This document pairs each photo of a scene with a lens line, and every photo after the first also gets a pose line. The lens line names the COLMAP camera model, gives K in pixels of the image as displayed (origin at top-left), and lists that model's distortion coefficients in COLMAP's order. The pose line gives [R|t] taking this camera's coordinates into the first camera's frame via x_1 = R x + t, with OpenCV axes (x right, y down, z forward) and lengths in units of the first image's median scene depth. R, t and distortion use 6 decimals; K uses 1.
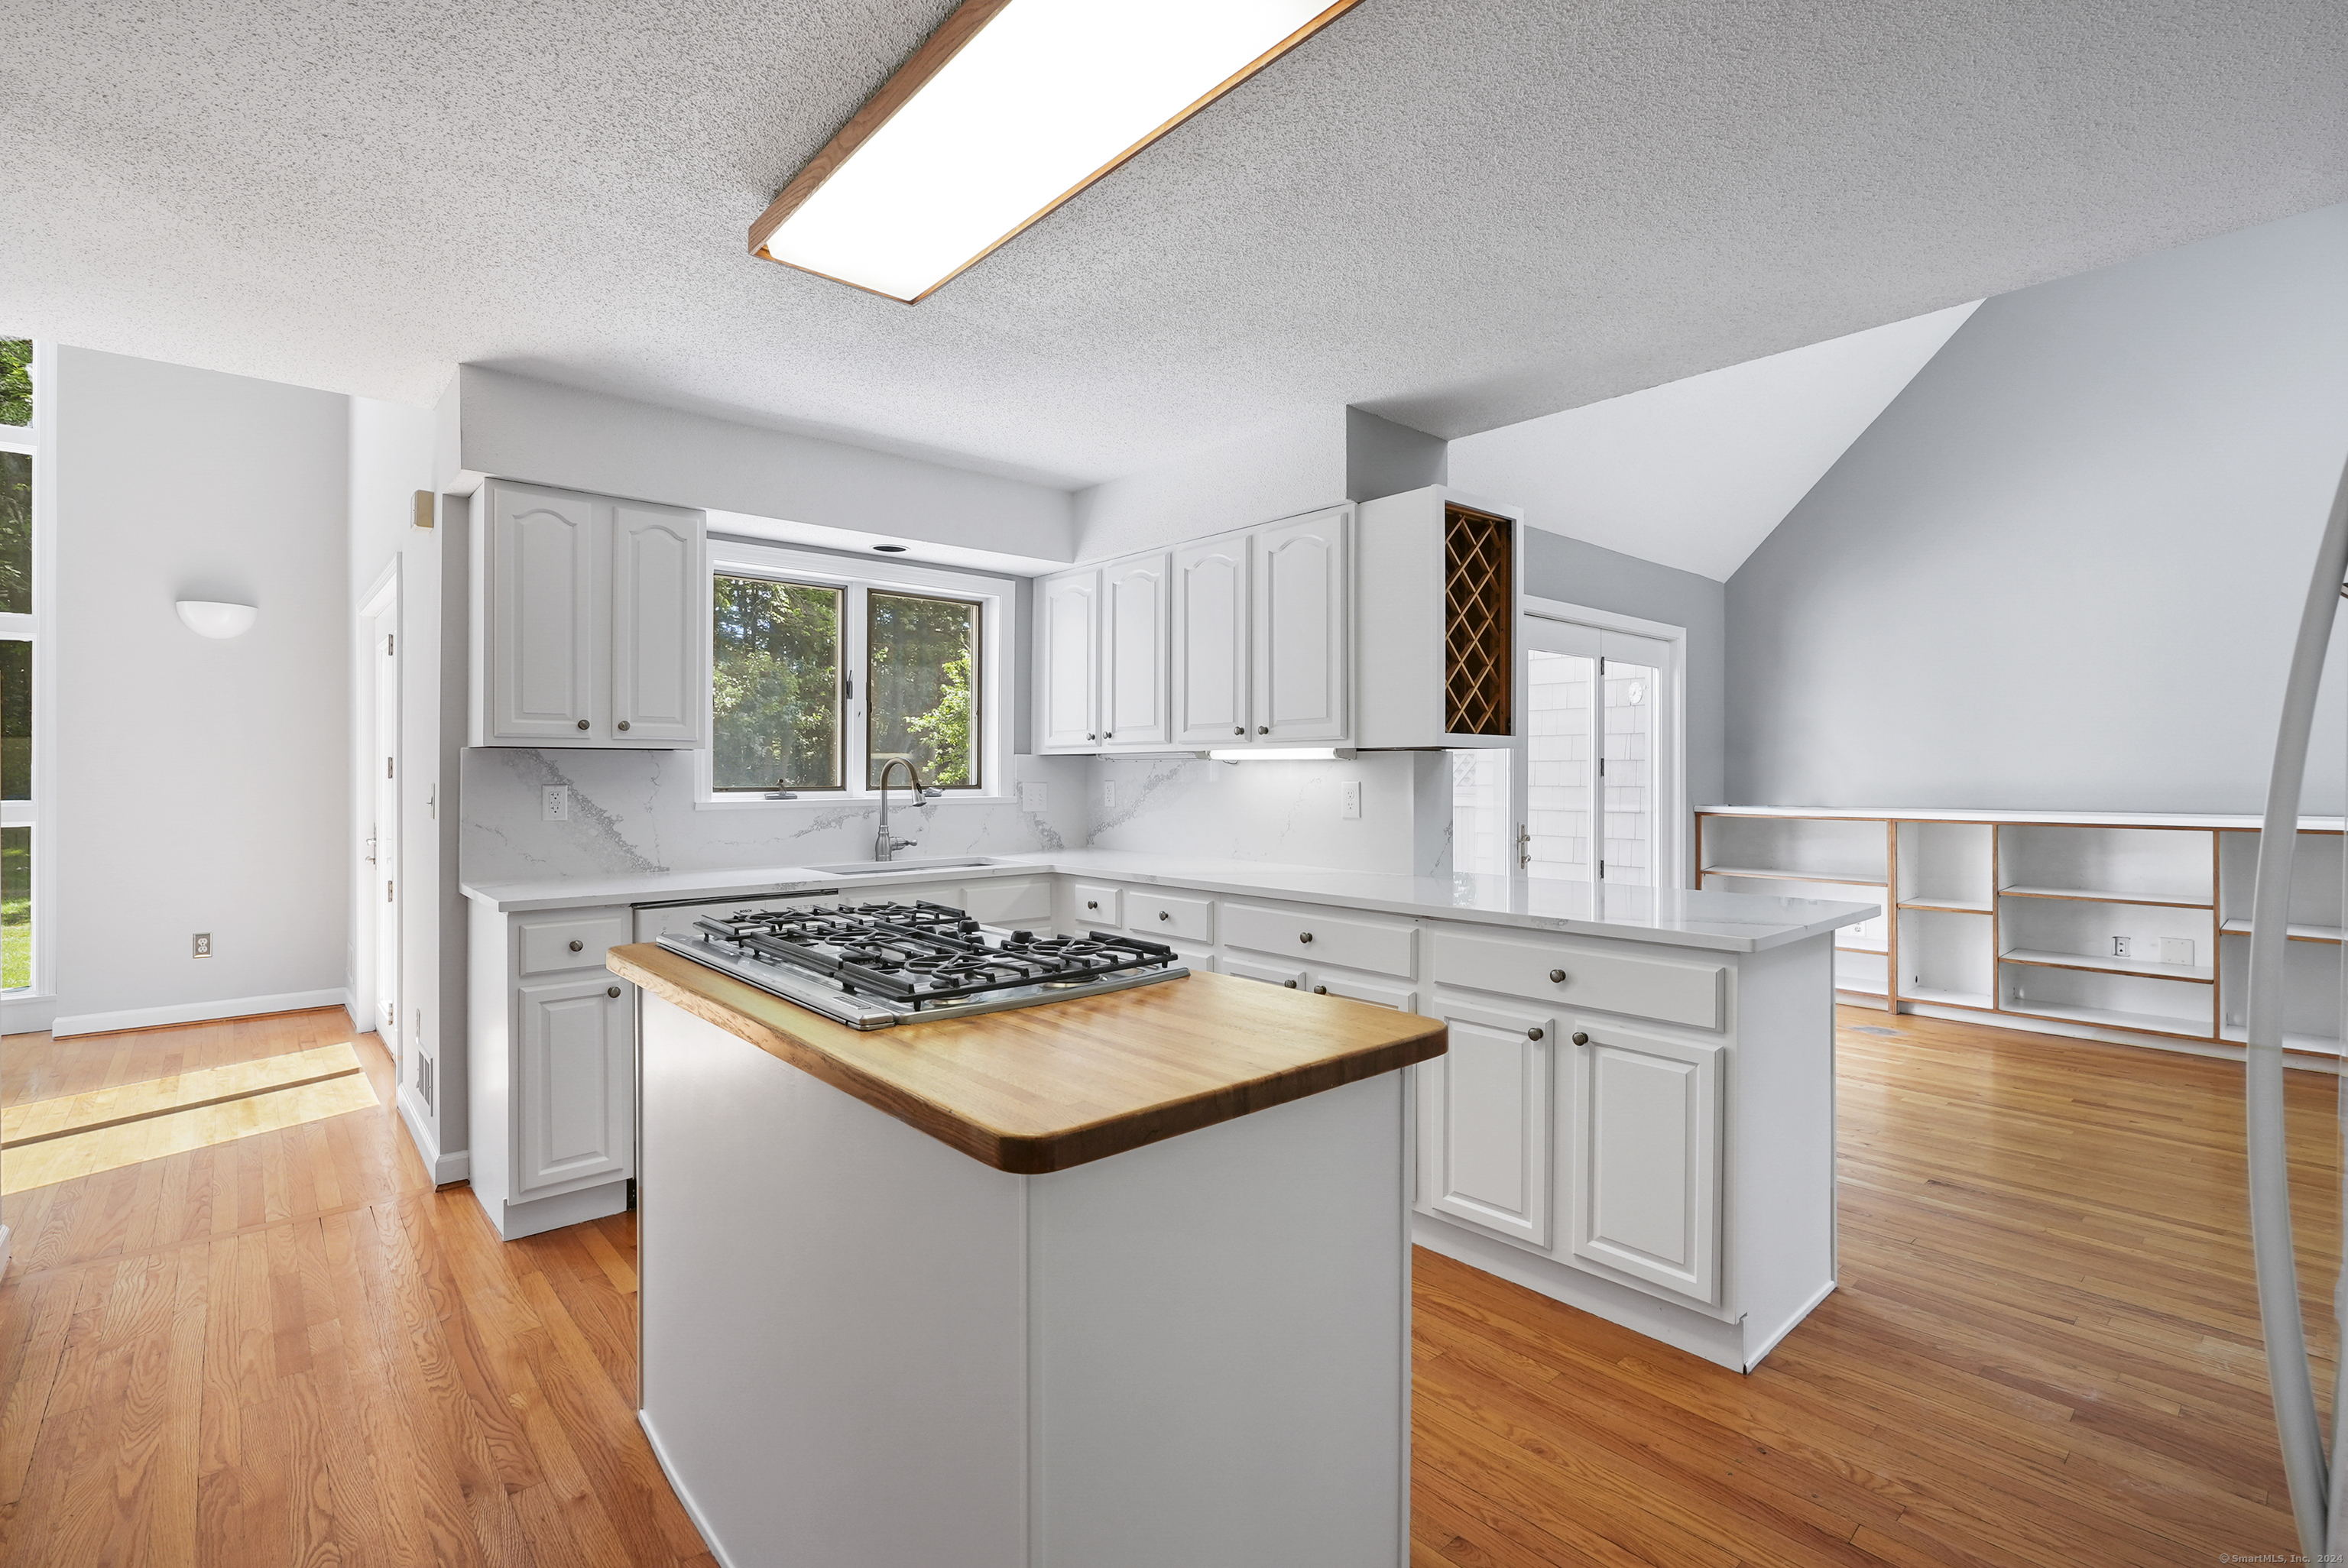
lens RADIAL K [[1087.0, 0, 1188.3], [0, 1087.0, 757.5], [0, 0, 1]] dist [-0.012397, -0.000042]
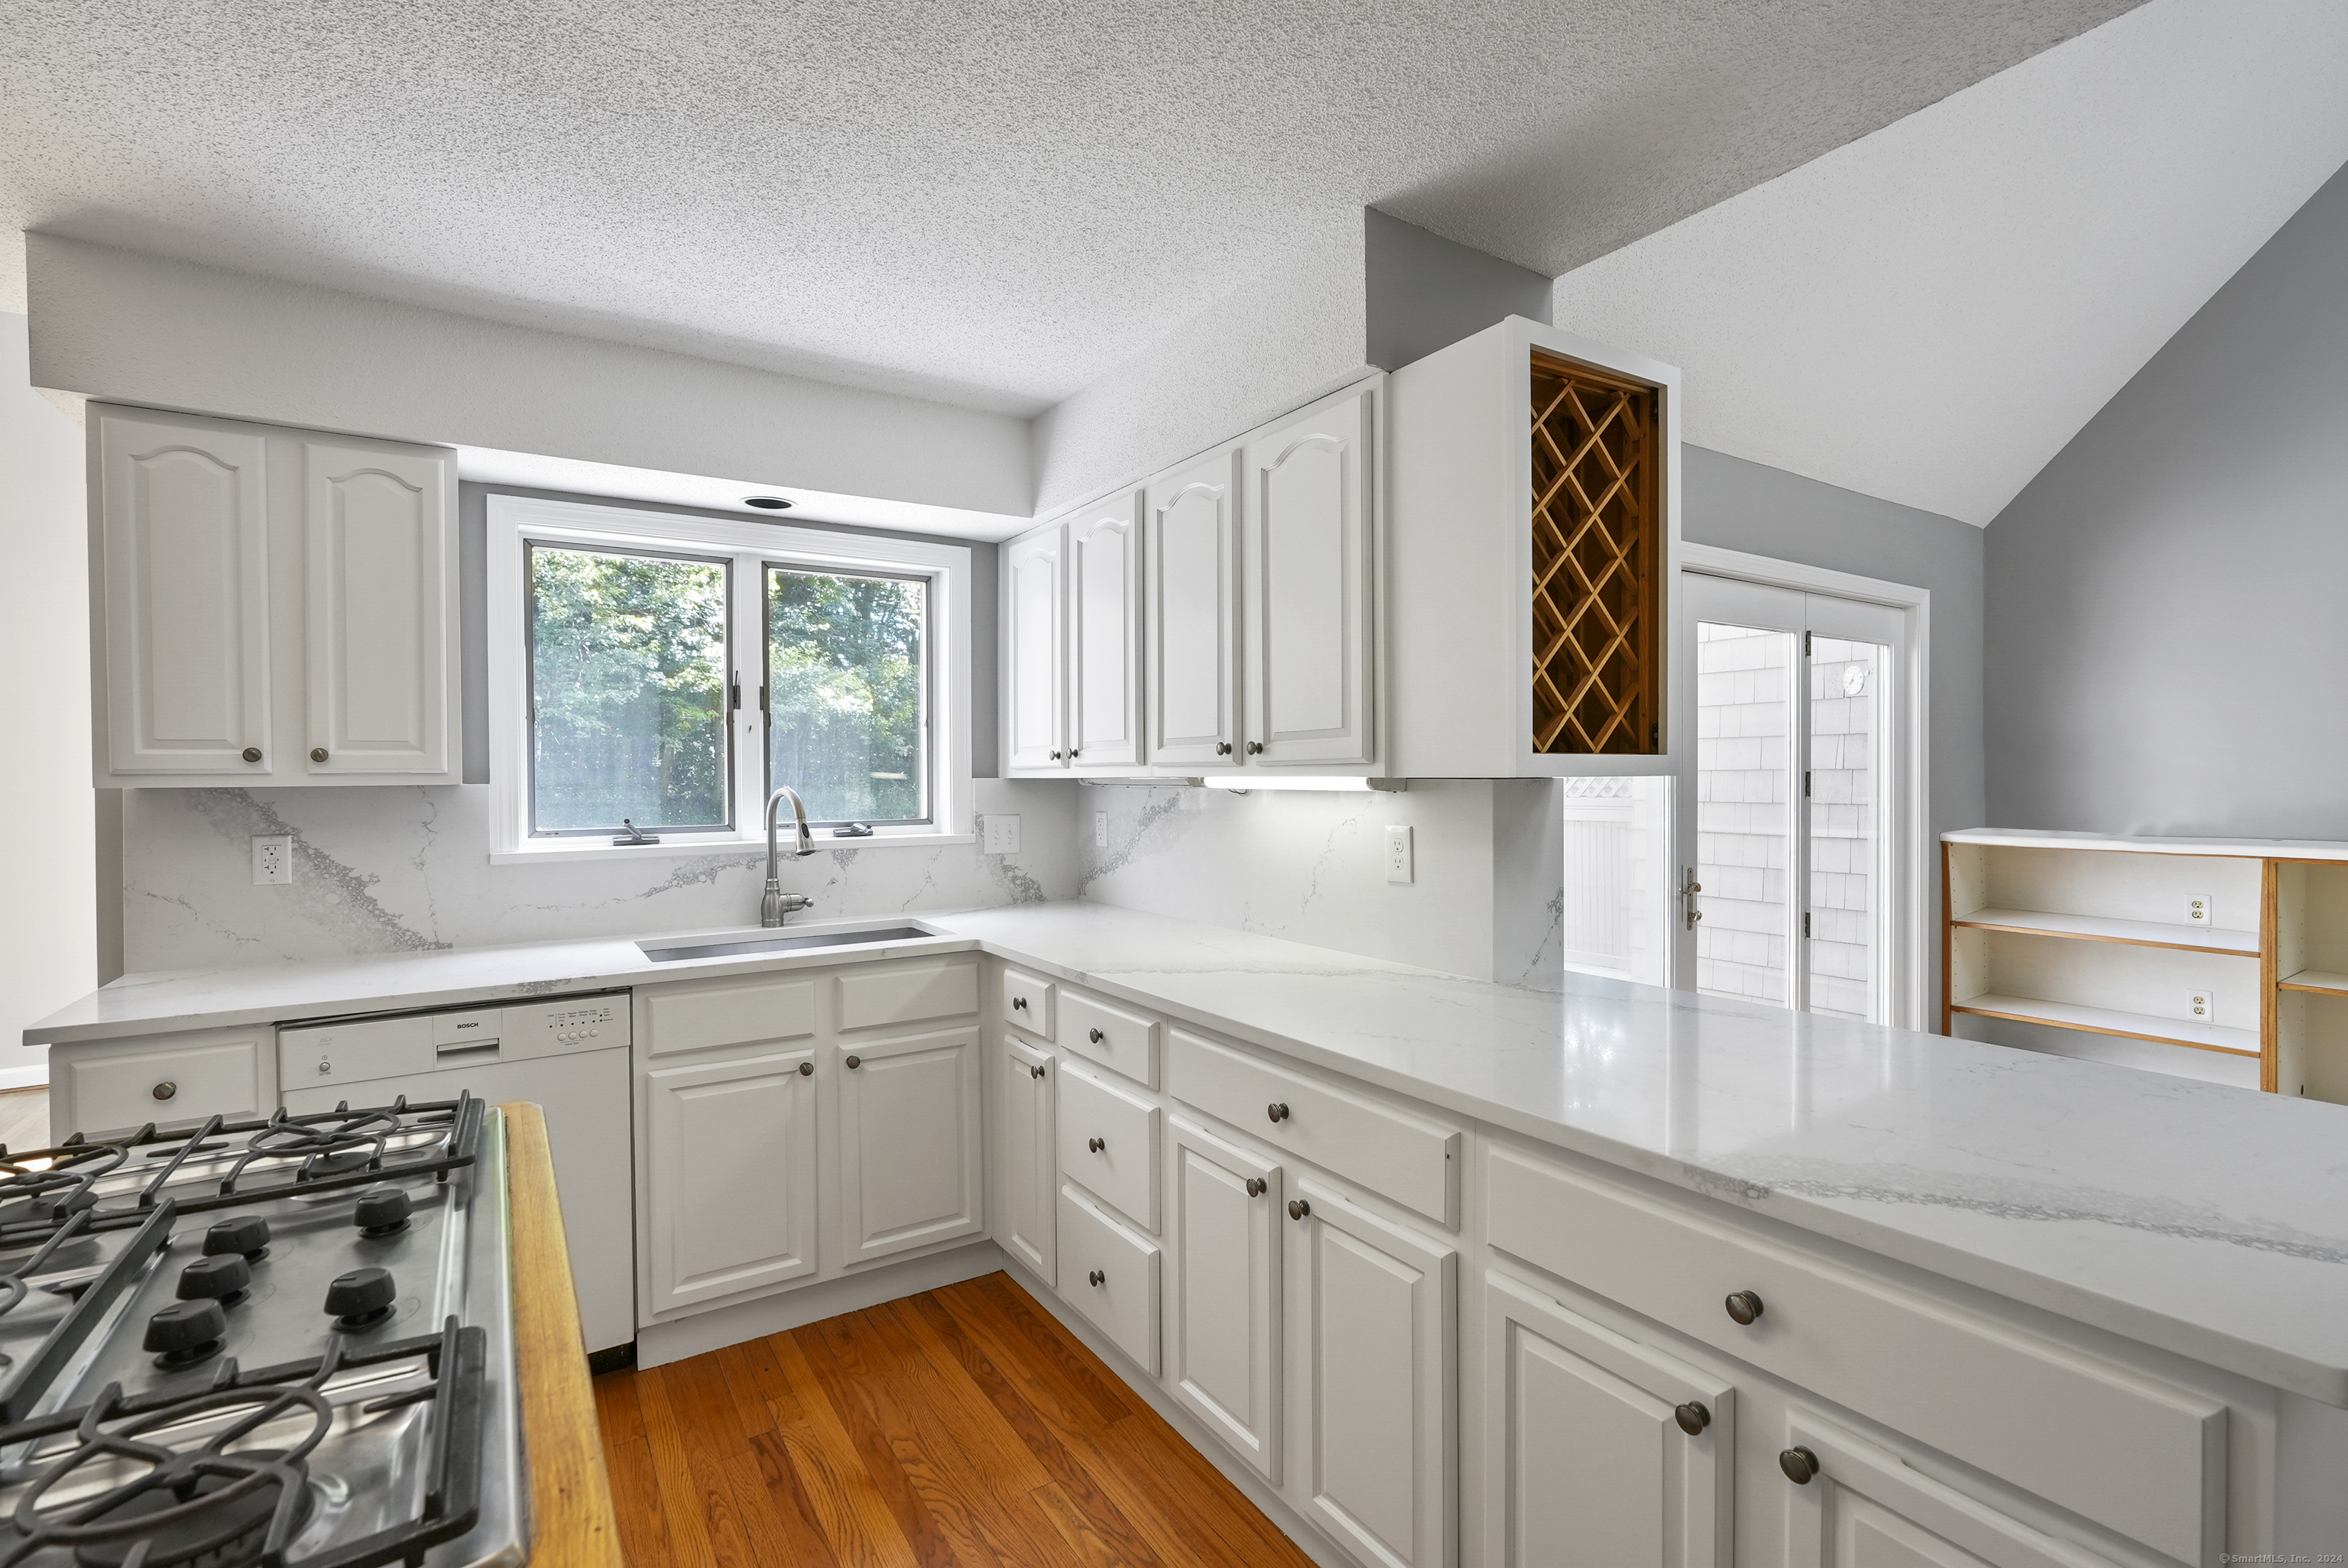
lens RADIAL K [[1073.3, 0, 1176.6], [0, 1073.3, 775.3], [0, 0, 1]] dist [-0.005475, -0.000108]
pose [[0.987648, -0.007333, -0.156515, 0.121415], [0.009936, 0.999825, 0.015854, -0.019283], [0.156371, -0.017213, 0.987548, 0.358822]]
